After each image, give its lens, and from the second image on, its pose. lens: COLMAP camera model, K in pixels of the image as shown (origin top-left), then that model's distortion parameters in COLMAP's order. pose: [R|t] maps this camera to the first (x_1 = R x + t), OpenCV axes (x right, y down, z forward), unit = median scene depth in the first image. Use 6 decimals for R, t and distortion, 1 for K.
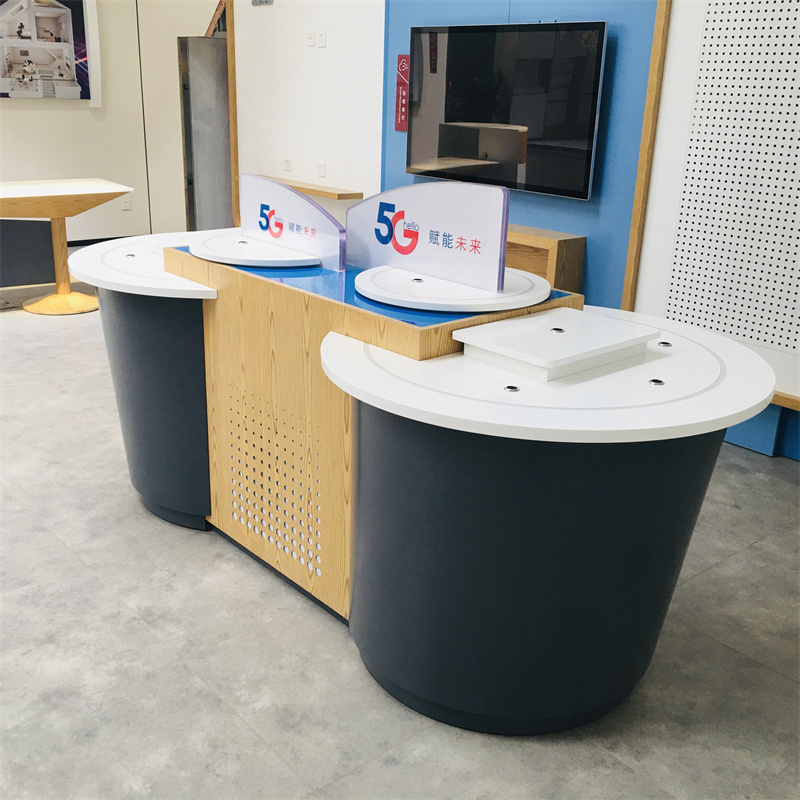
lens RADIAL K [[905.5, 0, 393.5], [0, 905.5, 396.9], [0, 0, 1]] dist [0.062228, -0.067706]
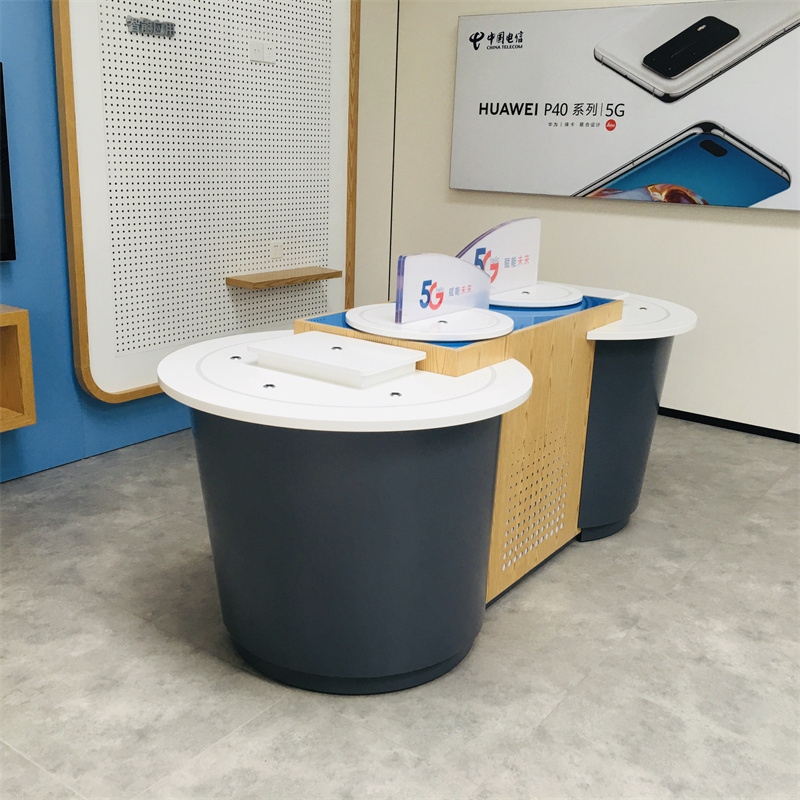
lens RADIAL K [[905.5, 0, 393.5], [0, 905.5, 396.9], [0, 0, 1]] dist [0.062228, -0.067706]
pose [[-0.228130, -0.299859, 0.926305, -1.166981], [0.283721, 0.889628, 0.357861, -0.500839], [-0.931375, 0.344451, -0.117875, 1.303245]]
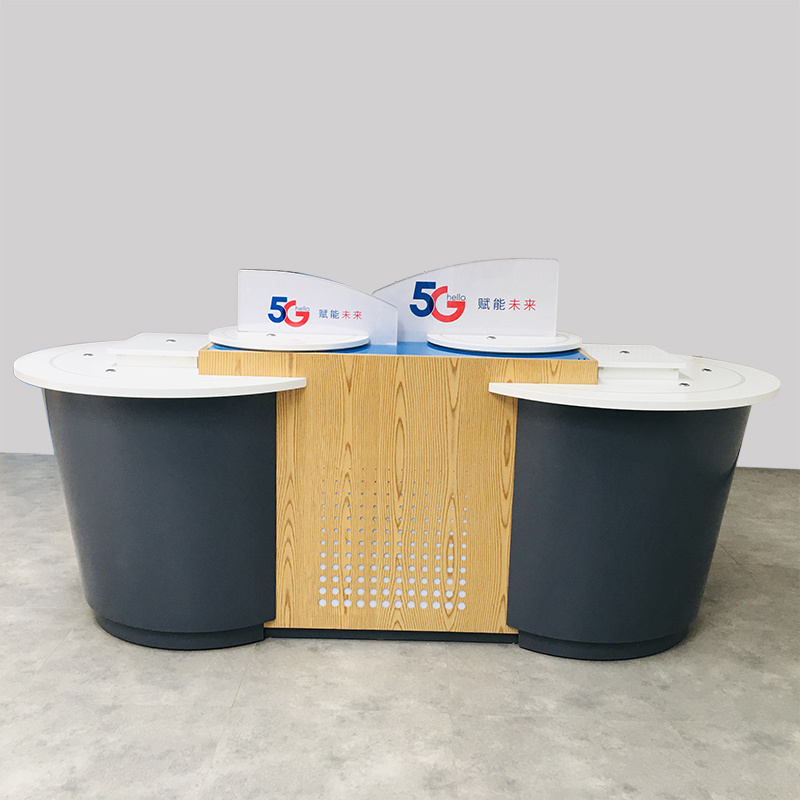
lens RADIAL K [[905.5, 0, 393.5], [0, 905.5, 396.9], [0, 0, 1]] dist [0.062228, -0.067706]
pose [[0.661074, -0.156712, 0.733773, -0.909170], [0.244325, 0.969606, -0.013040, -0.061646], [-0.709426, 0.187900, 0.679270, 0.250321]]
